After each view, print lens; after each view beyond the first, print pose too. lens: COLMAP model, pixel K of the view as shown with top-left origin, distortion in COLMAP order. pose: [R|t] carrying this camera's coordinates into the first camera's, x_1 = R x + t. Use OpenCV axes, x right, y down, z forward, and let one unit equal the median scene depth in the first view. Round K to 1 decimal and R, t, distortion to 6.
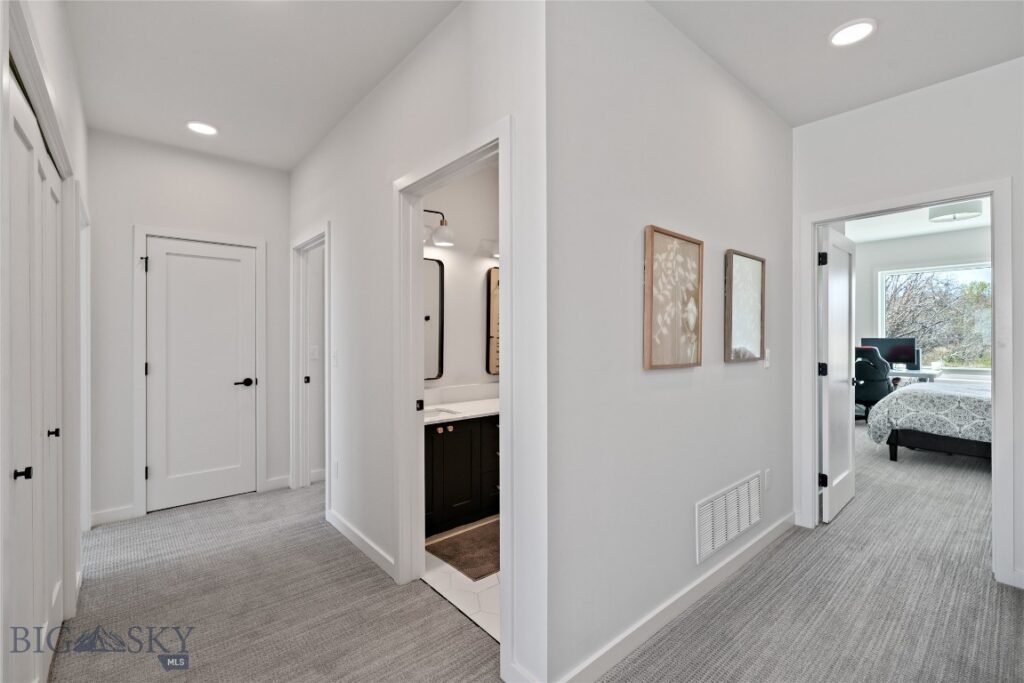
lens RADIAL K [[451.7, 0, 511.6], [0, 451.7, 337.2], [0, 0, 1]] dist [0.008865, 0.000181]
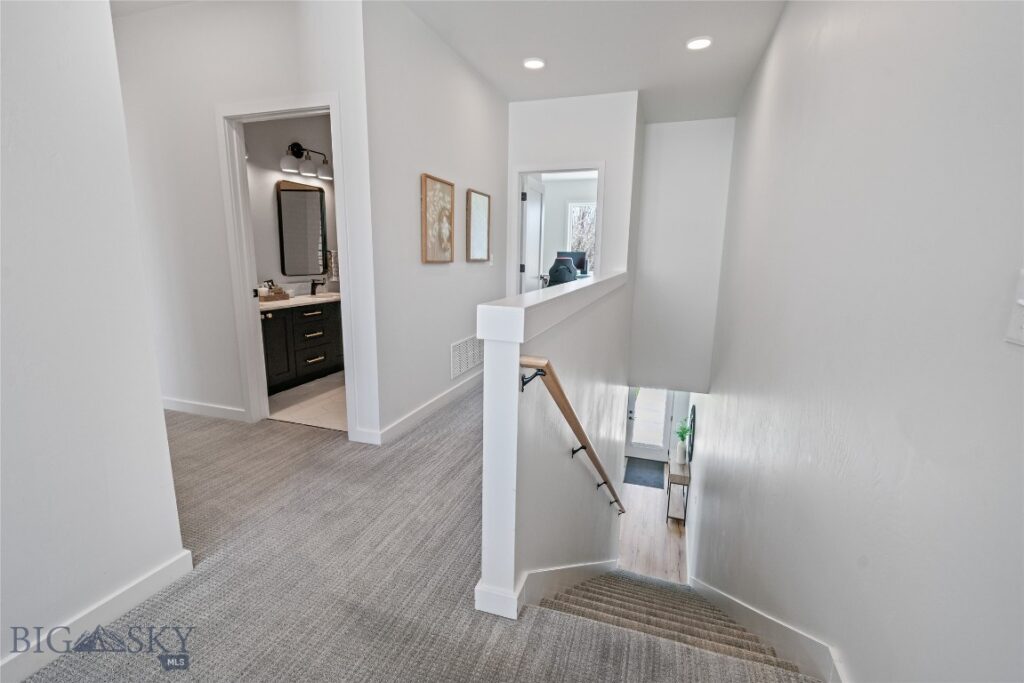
lens RADIAL K [[471.9, 0, 508.4], [0, 471.9, 343.0], [0, 0, 1]] dist [-0.001781, 0.000370]
pose [[0.867452, -0.079567, 0.491117, -0.268024], [-0.015736, 0.982247, 0.186932, 0.026240], [-0.497272, -0.169883, 0.850800, -0.596391]]
